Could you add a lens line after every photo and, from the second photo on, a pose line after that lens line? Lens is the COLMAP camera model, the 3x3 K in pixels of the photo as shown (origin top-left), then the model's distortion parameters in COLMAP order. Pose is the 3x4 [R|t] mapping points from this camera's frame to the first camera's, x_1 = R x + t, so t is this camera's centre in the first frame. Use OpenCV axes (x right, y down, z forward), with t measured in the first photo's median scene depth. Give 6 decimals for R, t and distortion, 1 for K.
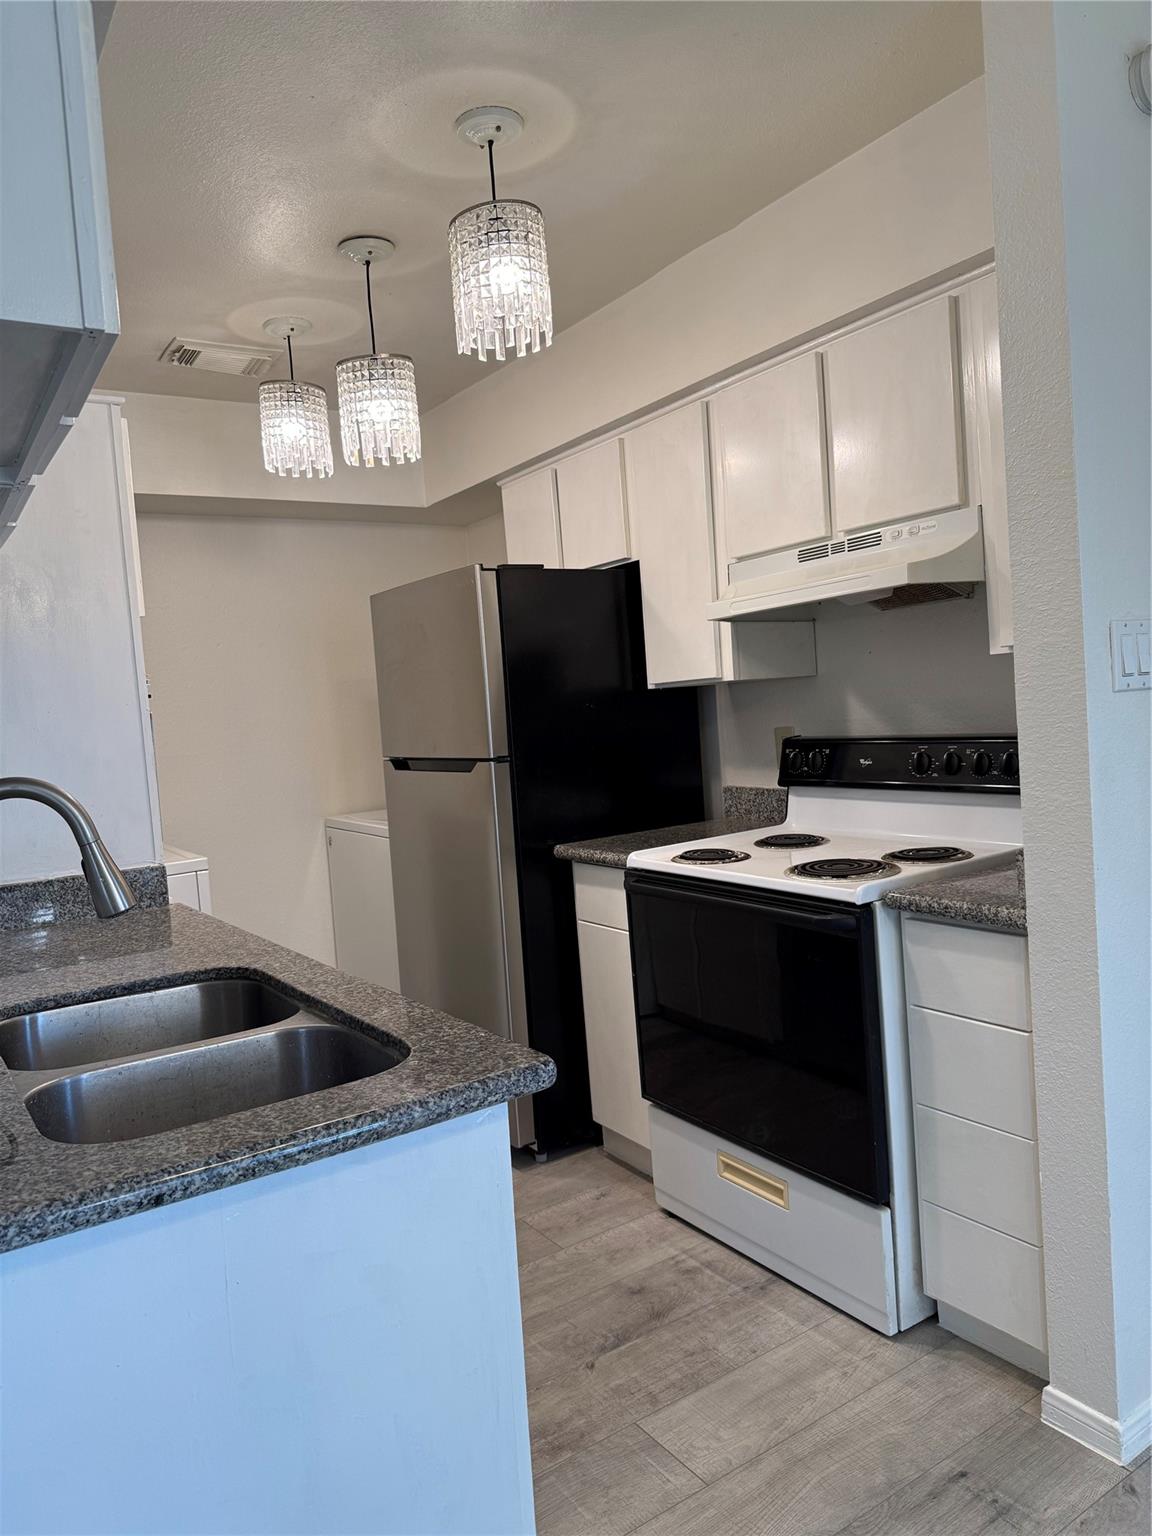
lens RADIAL K [[1086.0, 0, 565.0], [0, 1086.0, 773.5], [0, 0, 1]] dist [0.026030, -0.036204]
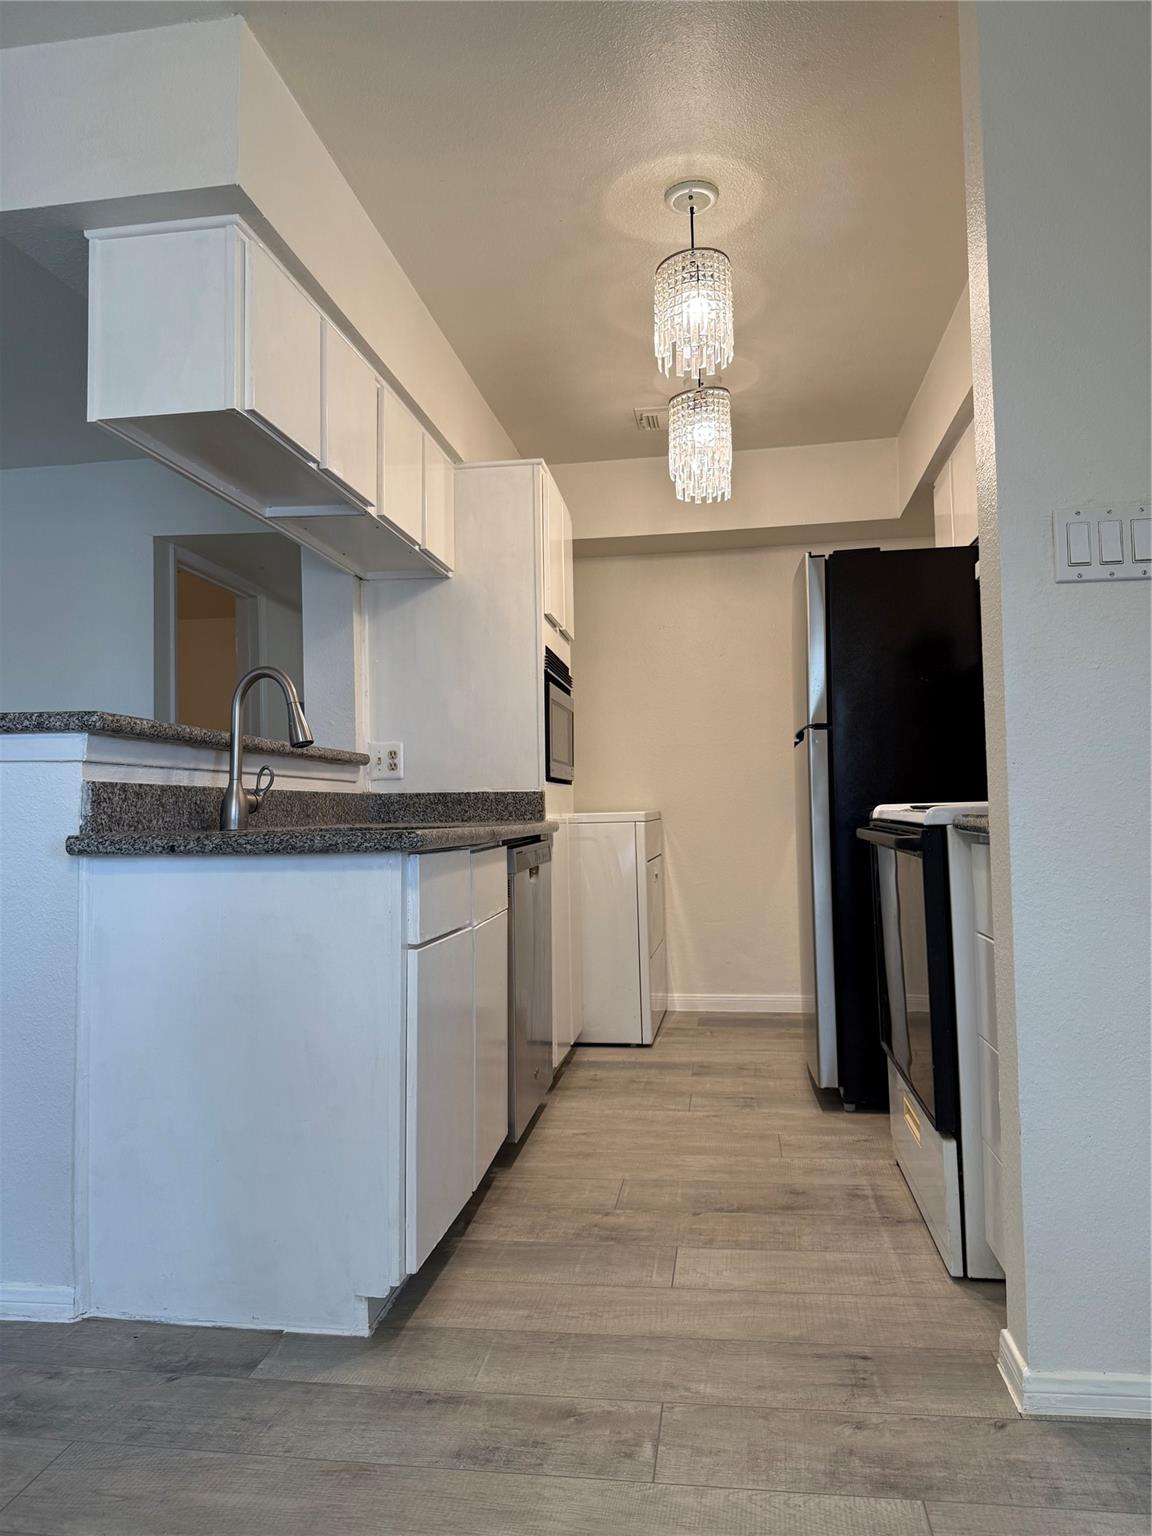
lens RADIAL K [[1086.0, 0, 563.0], [0, 1086.0, 761.4], [0, 0, 1]] dist [0.026030, -0.036204]
pose [[0.746195, 0.028333, -0.665124, 0.682138], [-0.077897, 0.995947, -0.044966, 0.131845], [0.661155, 0.085365, 0.745377, 0.007152]]
